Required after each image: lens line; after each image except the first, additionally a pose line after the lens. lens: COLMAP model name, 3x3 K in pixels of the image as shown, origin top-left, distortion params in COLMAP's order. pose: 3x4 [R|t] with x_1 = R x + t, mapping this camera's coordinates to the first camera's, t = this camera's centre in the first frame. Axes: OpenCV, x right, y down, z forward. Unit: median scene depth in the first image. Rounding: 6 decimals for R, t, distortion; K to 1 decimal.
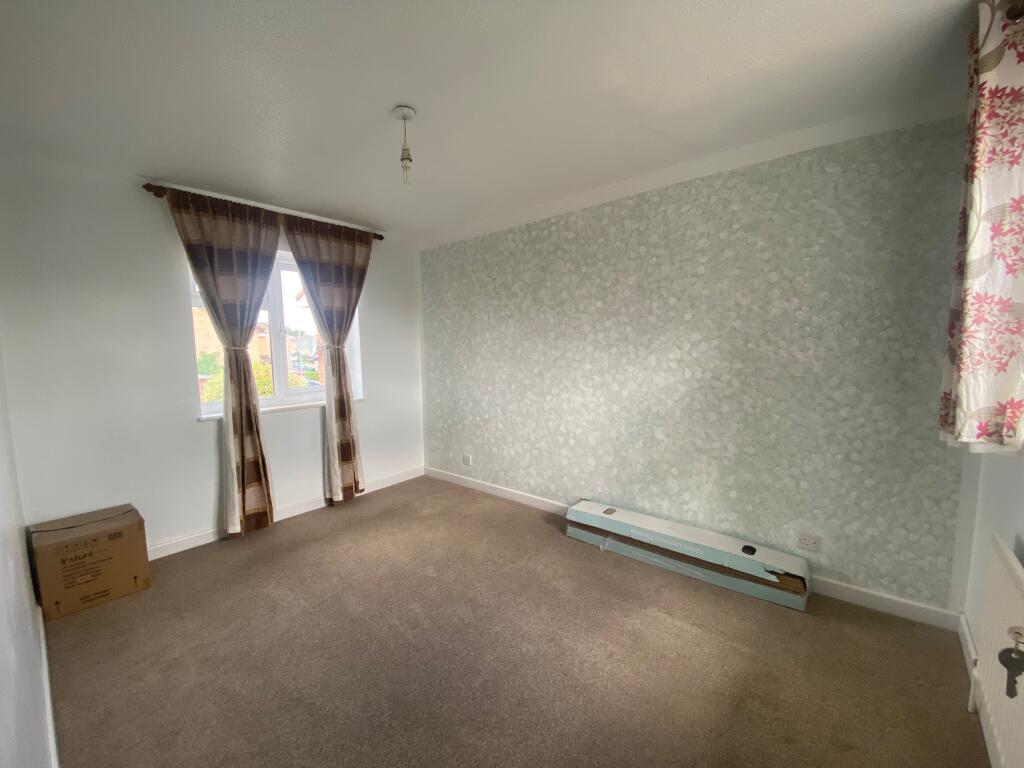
lens RADIAL K [[417.6, 0, 512.0], [0, 417.6, 384.0], [0, 0, 1]] dist [0.000611, -0.012875]
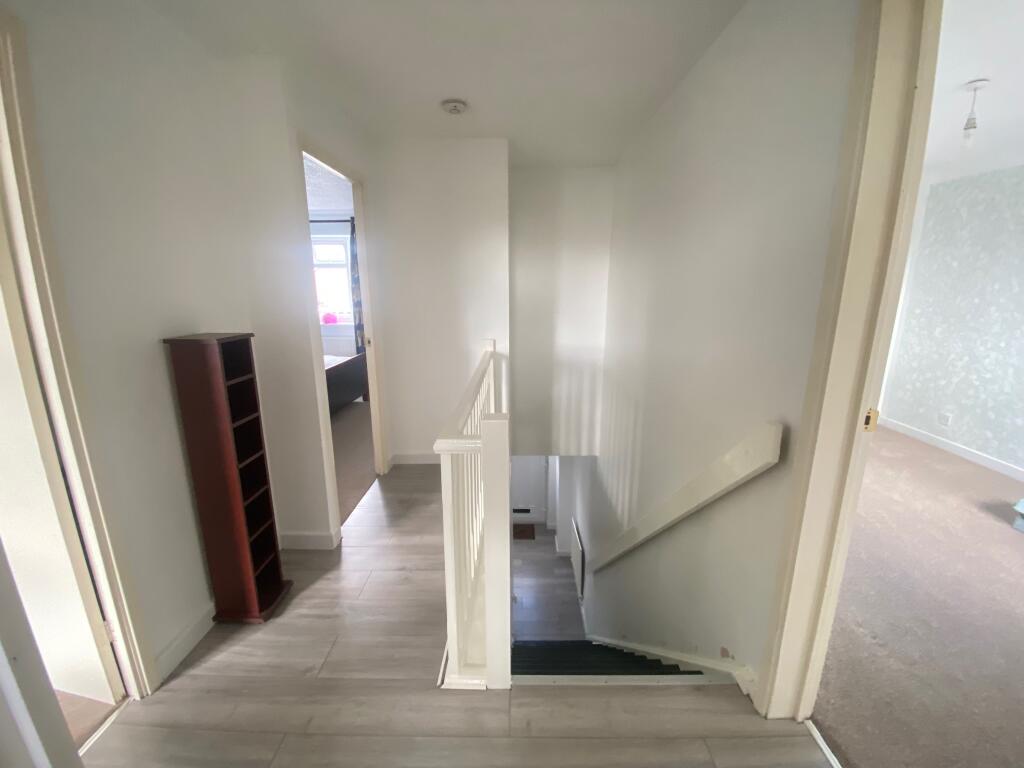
lens RADIAL K [[417.6, 0, 512.0], [0, 417.6, 384.0], [0, 0, 1]] dist [0.000611, -0.012875]
pose [[0.625789, 0.192896, -0.755764, -0.035528], [-0.078459, 0.979591, 0.185058, 0.014280], [0.776037, -0.056510, 0.628151, -0.309112]]
